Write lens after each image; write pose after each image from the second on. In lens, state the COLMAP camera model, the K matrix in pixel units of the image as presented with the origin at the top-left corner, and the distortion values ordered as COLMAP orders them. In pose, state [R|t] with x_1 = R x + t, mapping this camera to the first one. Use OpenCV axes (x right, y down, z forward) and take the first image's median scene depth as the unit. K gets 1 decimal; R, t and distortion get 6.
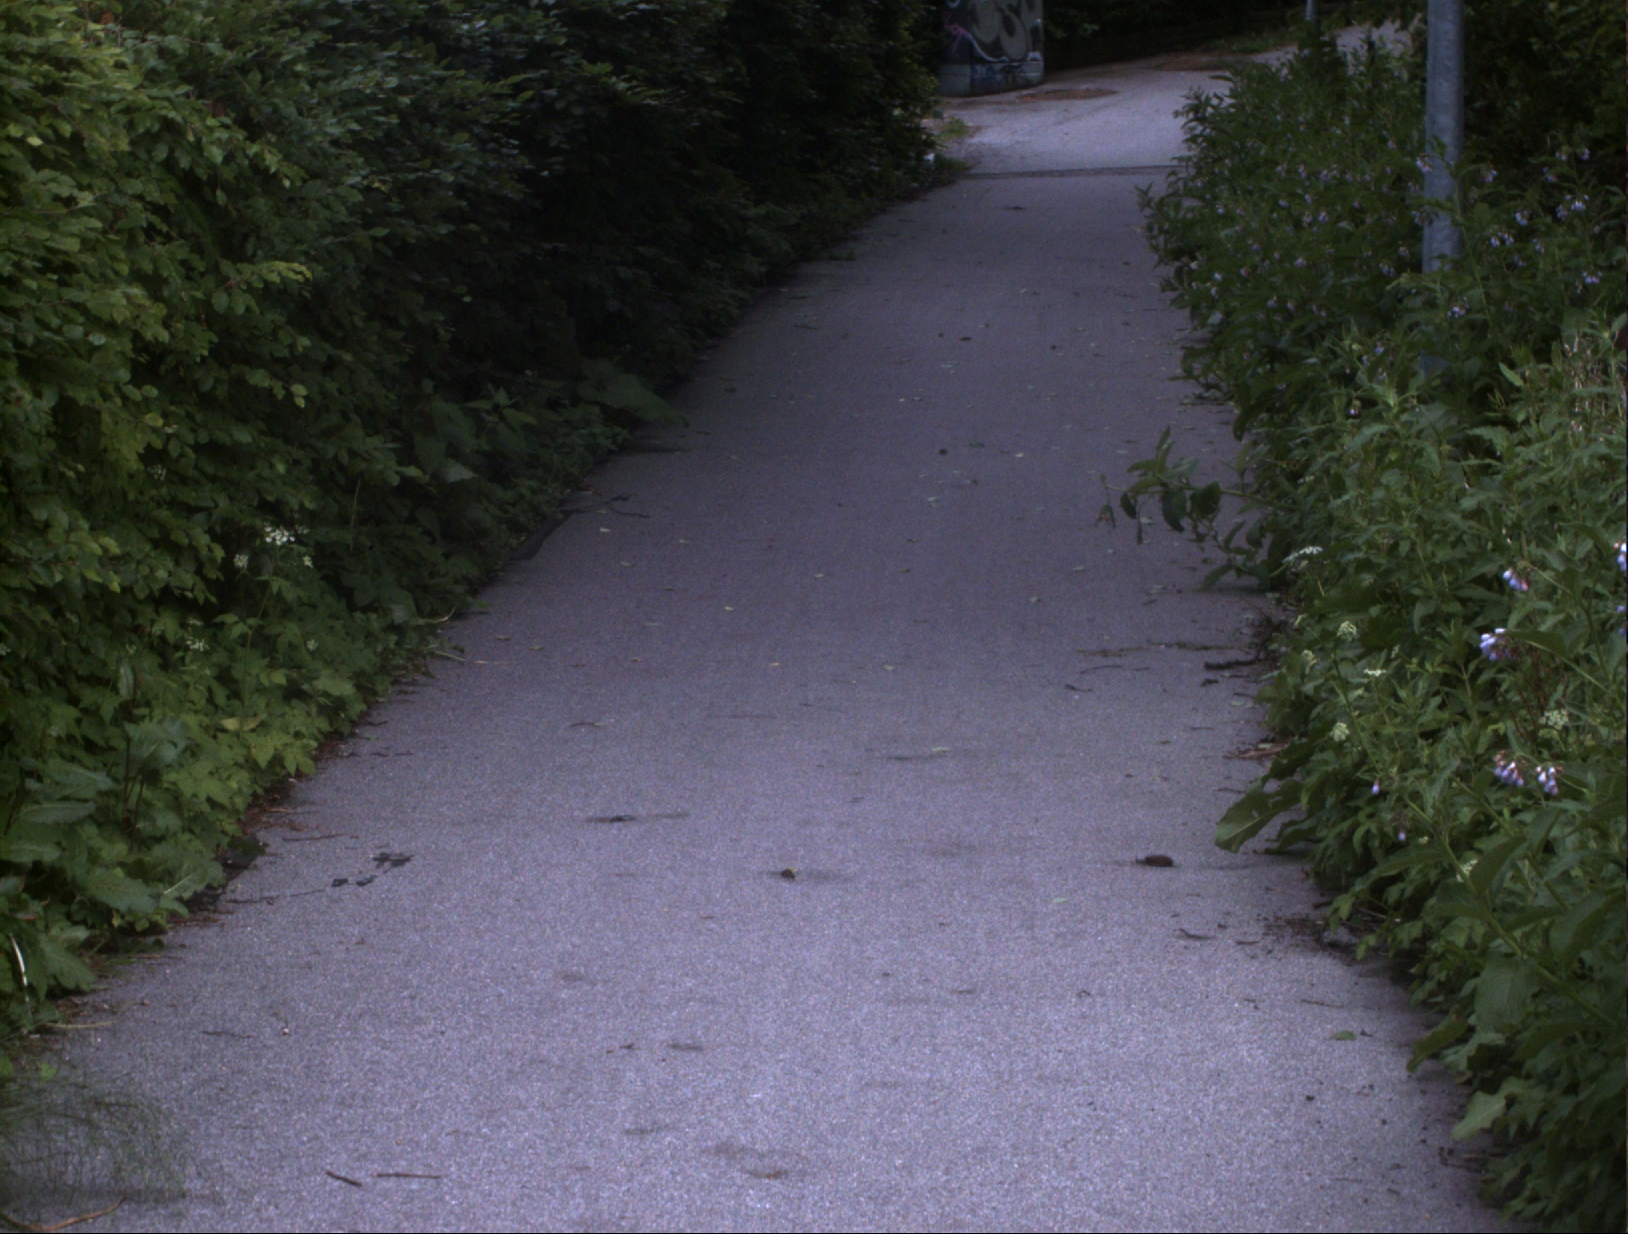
lens RADIAL K [[5712.2, 0, 814.0], [0, 5712.2, 617.0], [0, 0, 1]] dist [-0.297468, -0.052740]
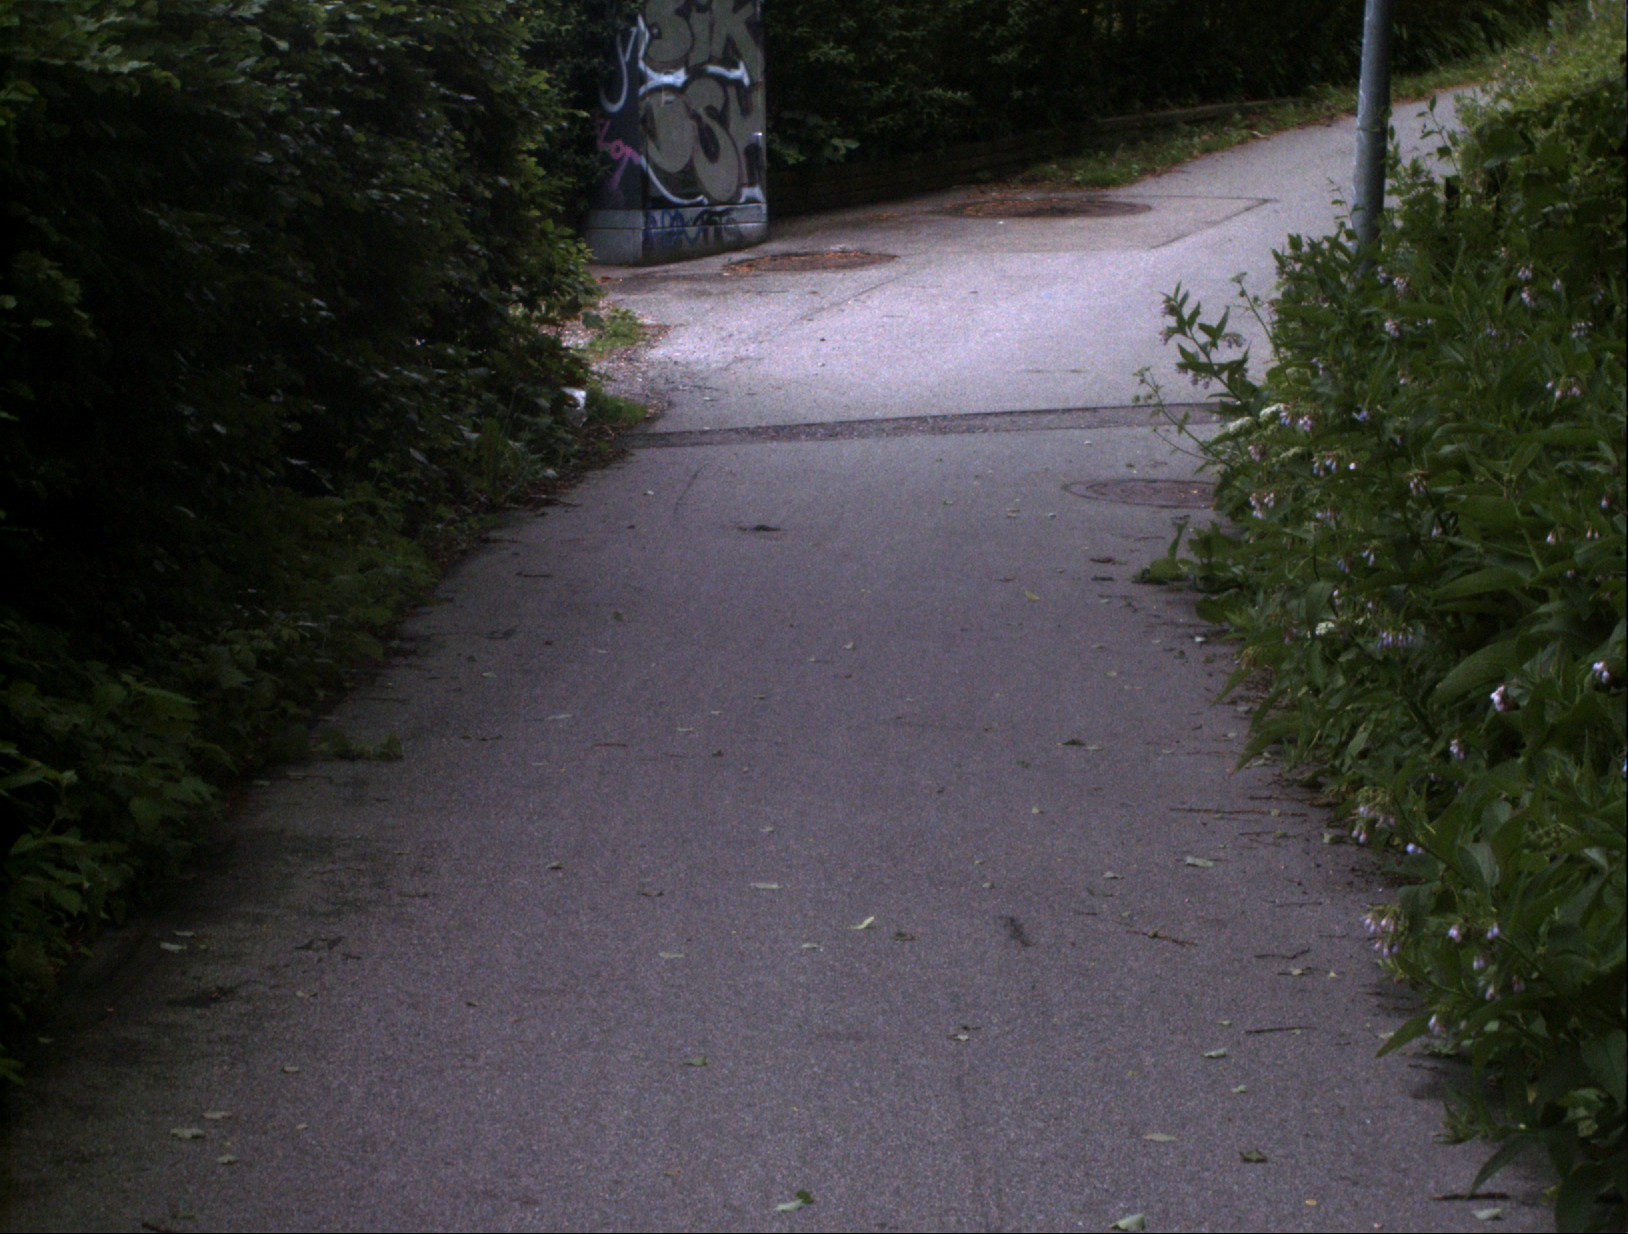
lens RADIAL K [[5712.2, 0, 814.0], [0, 5712.2, 617.0], [0, 0, 1]] dist [-0.297468, -0.052740]
pose [[0.997912, -0.005598, 0.064350, 0.010581], [0.006758, 0.999818, -0.017824, -0.066496], [-0.064239, 0.018222, 0.997768, 0.619383]]
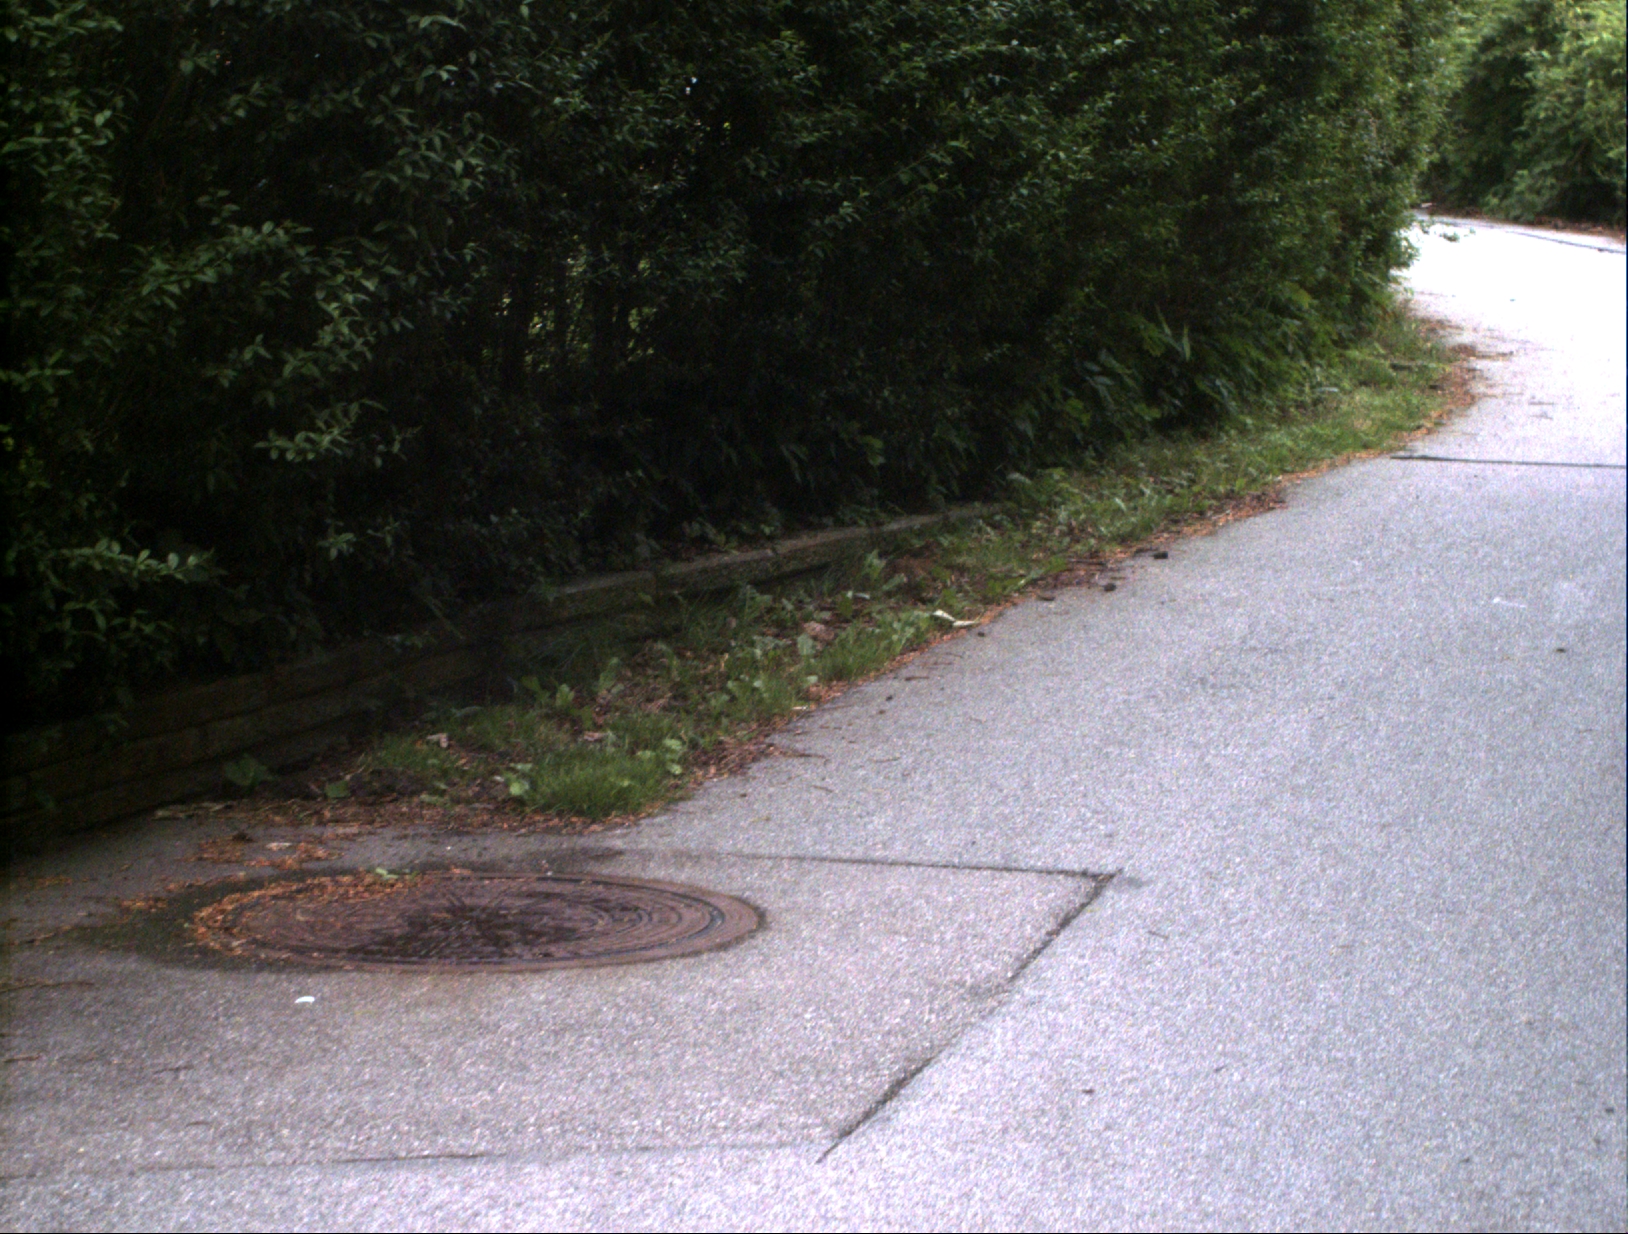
lens RADIAL K [[5712.2, 0, 814.0], [0, 5712.2, 617.0], [0, 0, 1]] dist [-0.297468, -0.052740]
pose [[0.980073, -0.001425, 0.198634, 0.066933], [0.013846, 0.998032, -0.061159, -0.144960], [-0.198156, 0.062690, 0.978164, 1.231179]]
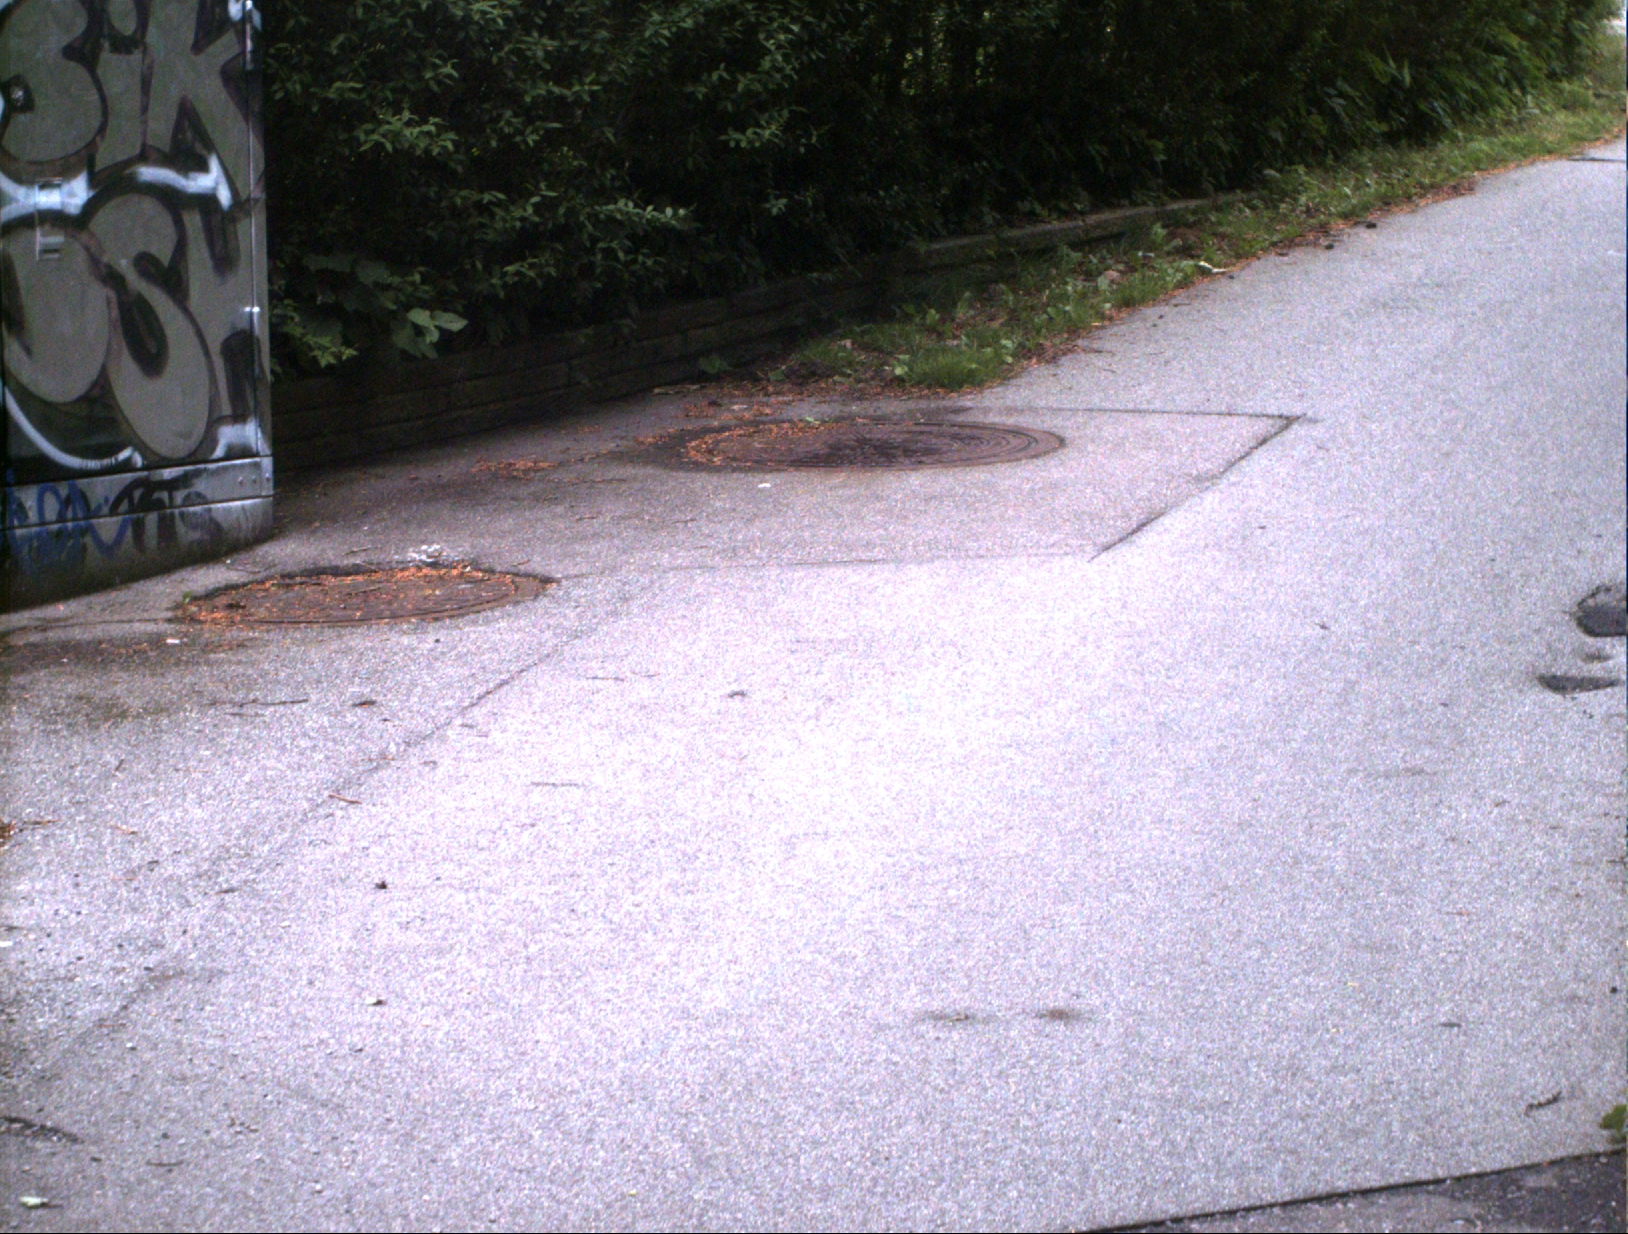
lens RADIAL K [[5712.2, 0, 814.0], [0, 5712.2, 617.0], [0, 0, 1]] dist [-0.297468, -0.052740]
pose [[0.991080, -0.019181, 0.131880, 0.044489], [0.022345, 0.999496, -0.022554, -0.124159], [-0.131381, 0.025300, 0.991009, 1.081724]]
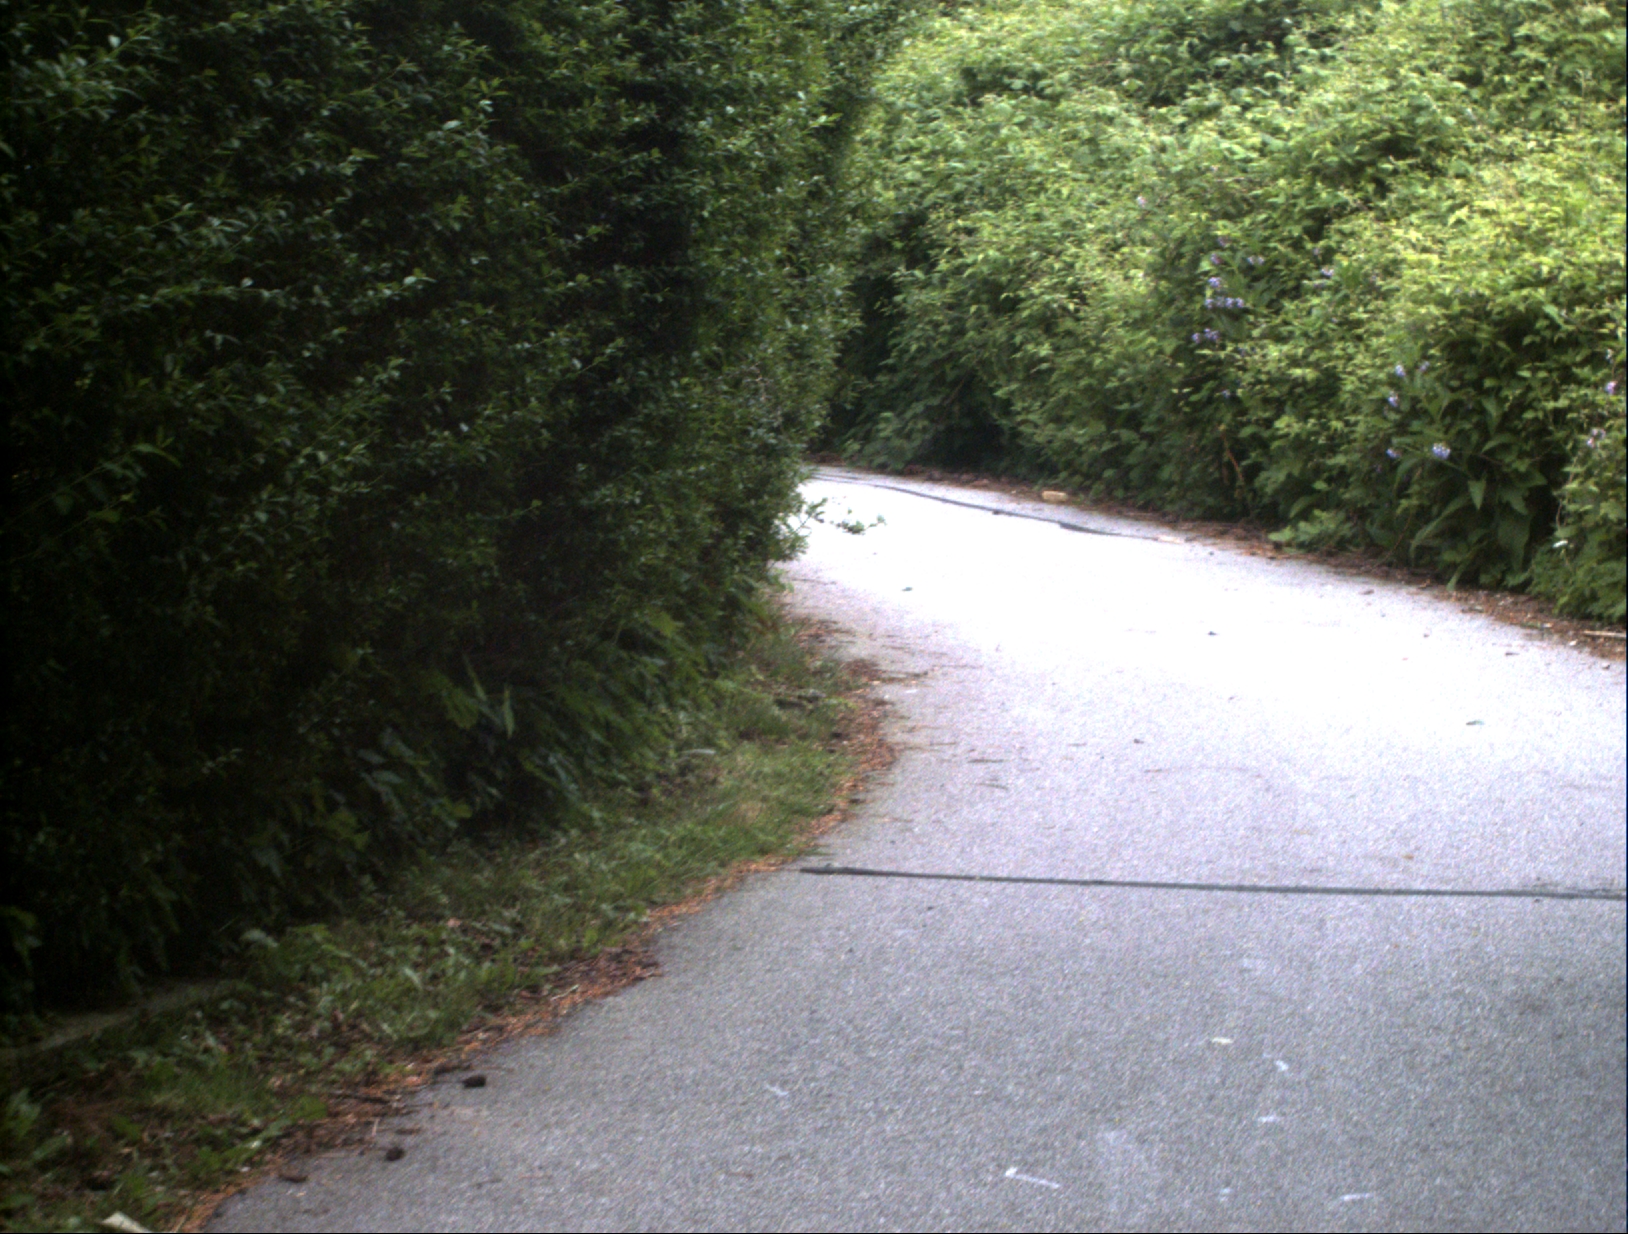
lens RADIAL K [[5712.2, 0, 814.0], [0, 5712.2, 617.0], [0, 0, 1]] dist [-0.297468, -0.052740]
pose [[0.948300, 0.006897, 0.317301, 0.105014], [0.024434, 0.995210, -0.094659, -0.170812], [-0.316434, 0.097518, 0.943589, 1.375431]]
